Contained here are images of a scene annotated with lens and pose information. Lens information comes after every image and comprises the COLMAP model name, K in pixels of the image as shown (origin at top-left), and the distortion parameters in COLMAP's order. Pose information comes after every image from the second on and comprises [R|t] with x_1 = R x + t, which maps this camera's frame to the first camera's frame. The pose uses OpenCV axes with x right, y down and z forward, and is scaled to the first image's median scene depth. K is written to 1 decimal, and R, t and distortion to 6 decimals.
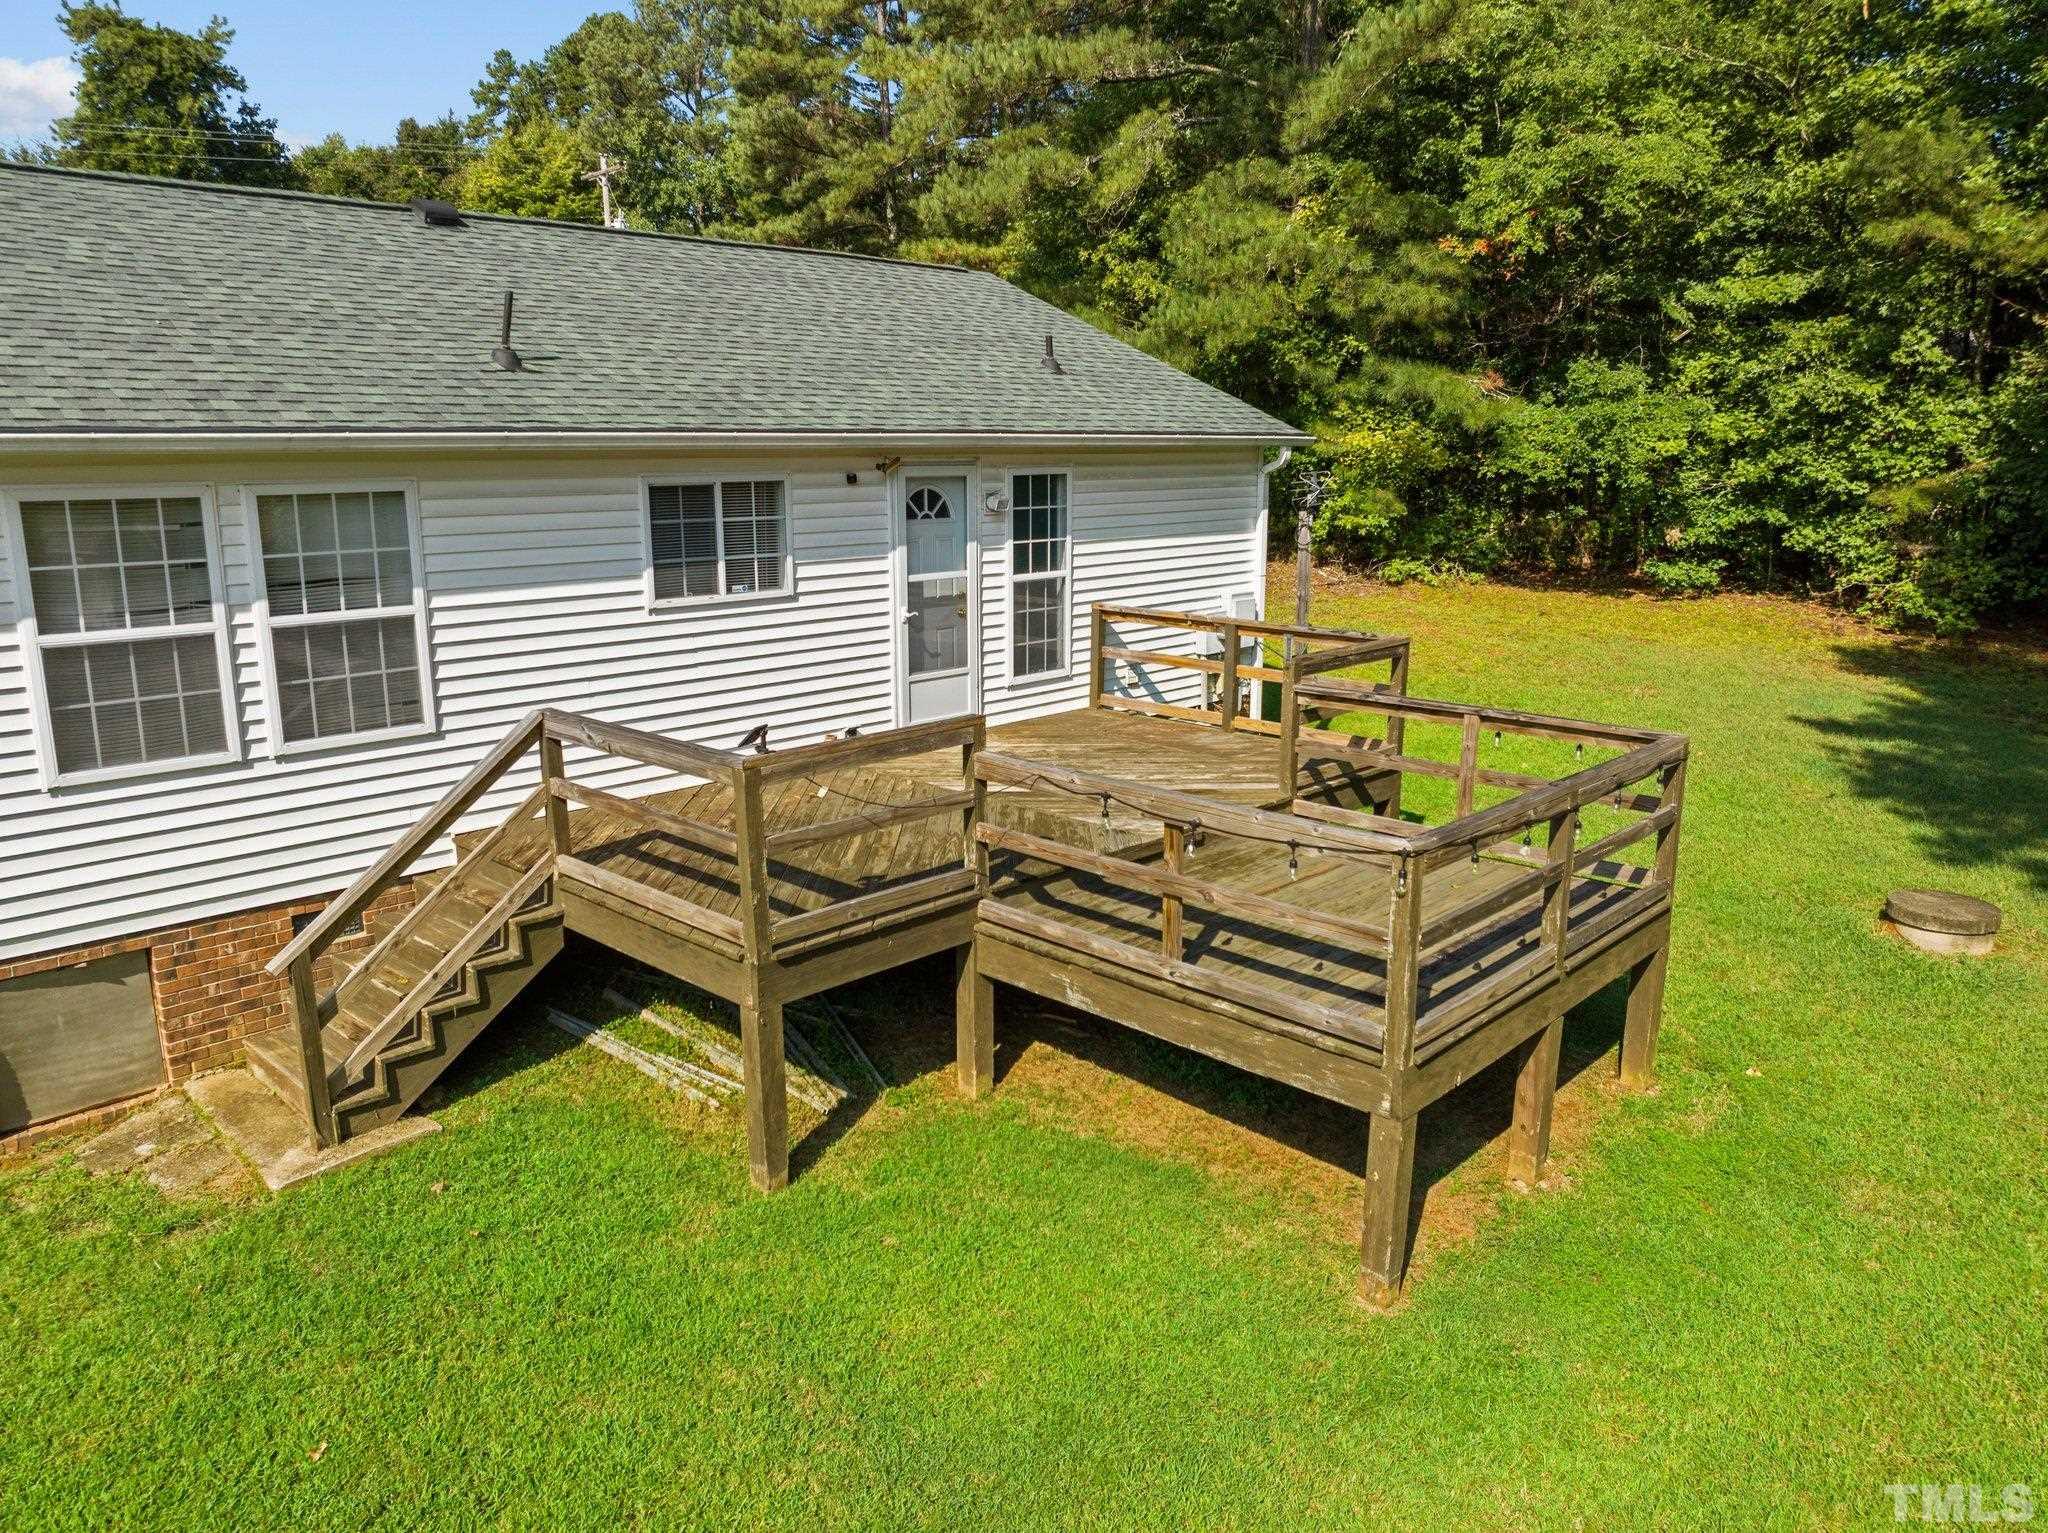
lens RADIAL K [[1436.2, 0, 1026.5], [0, 1436.2, 760.4], [0, 0, 1]] dist [-0.040405, 0.005933]
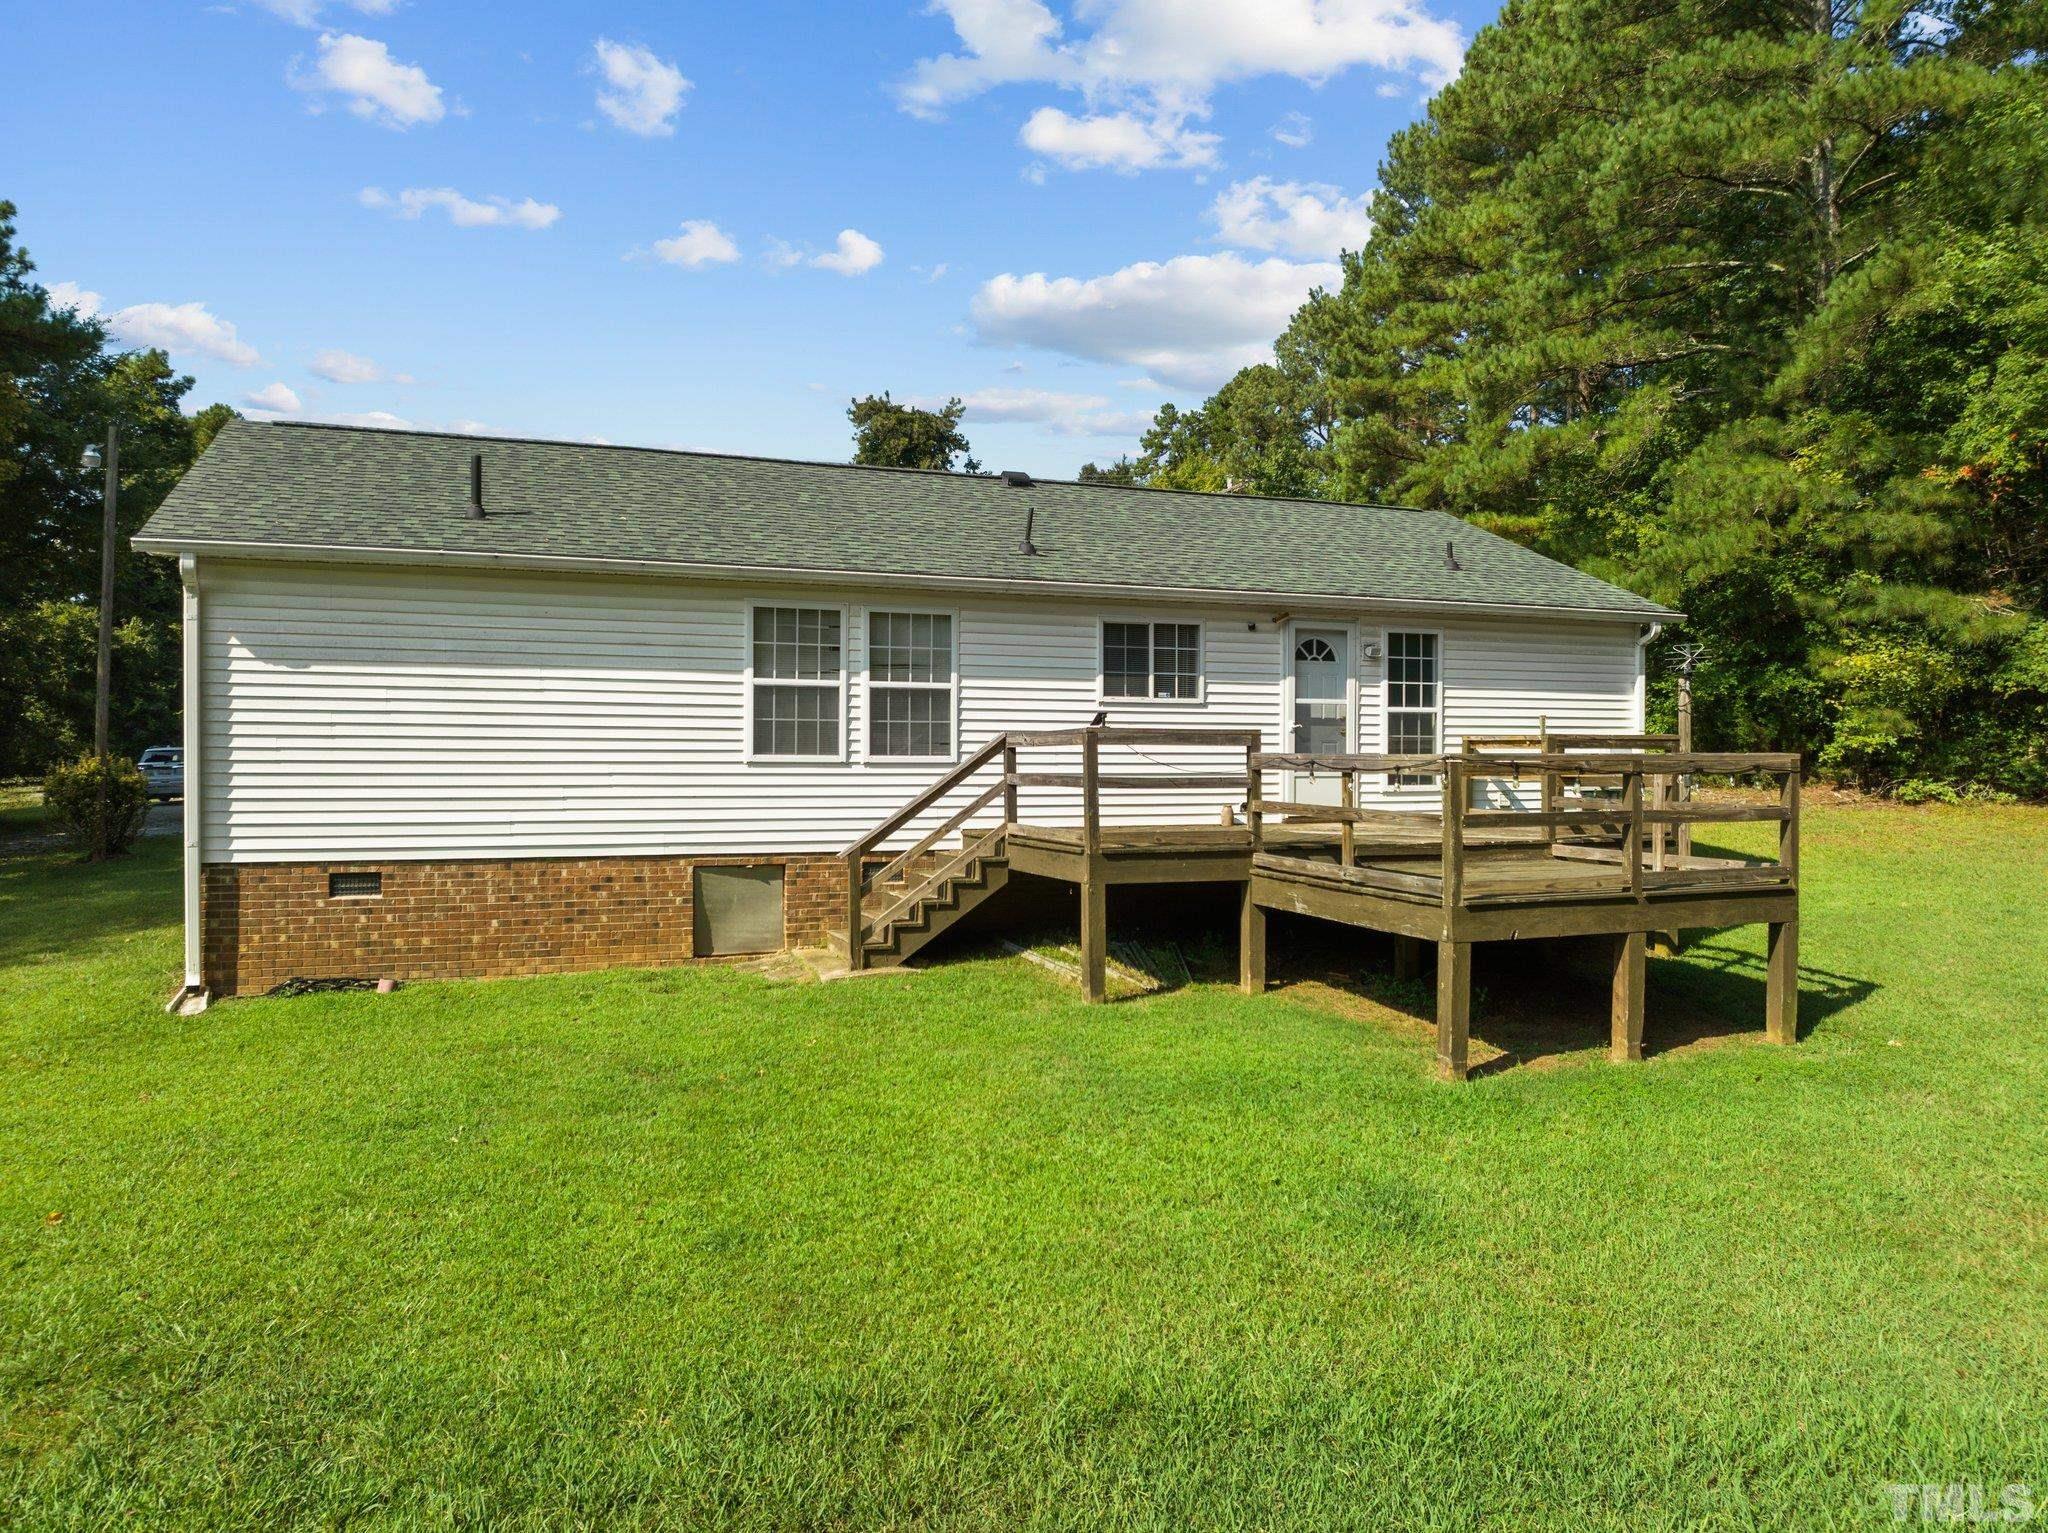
lens RADIAL K [[1436.2, 0, 1025.4], [0, 1436.2, 767.8], [0, 0, 1]] dist [-0.040405, 0.005933]
pose [[0.902246, 0.007625, -0.431154, 0.252182], [-0.097657, 0.977480, -0.187073, 0.199493], [0.420018, 0.210891, 0.882672, -0.283139]]
